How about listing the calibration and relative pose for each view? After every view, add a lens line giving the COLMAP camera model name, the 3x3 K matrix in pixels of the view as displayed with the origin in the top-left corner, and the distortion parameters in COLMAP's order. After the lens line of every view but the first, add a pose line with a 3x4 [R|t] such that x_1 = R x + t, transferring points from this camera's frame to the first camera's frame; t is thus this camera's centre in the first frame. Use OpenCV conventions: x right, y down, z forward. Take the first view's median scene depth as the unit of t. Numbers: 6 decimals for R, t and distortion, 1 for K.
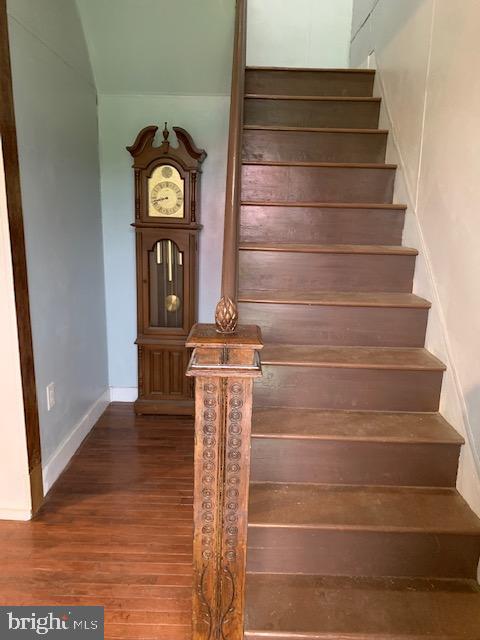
lens RADIAL K [[489.1, 0, 239.0], [0, 489.1, 323.9], [0, 0, 1]] dist [0.042399, -0.043930]
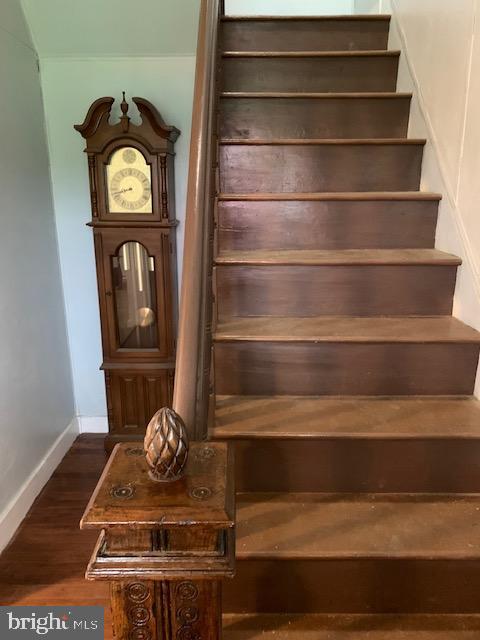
lens RADIAL K [[489.1, 0, 240.7], [0, 489.1, 316.1], [0, 0, 1]] dist [0.042399, -0.043930]
pose [[0.999515, -0.030928, -0.003740, 0.027656], [0.031054, 0.998694, 0.040561, -0.078884], [0.002481, -0.040657, 0.999170, 0.200263]]
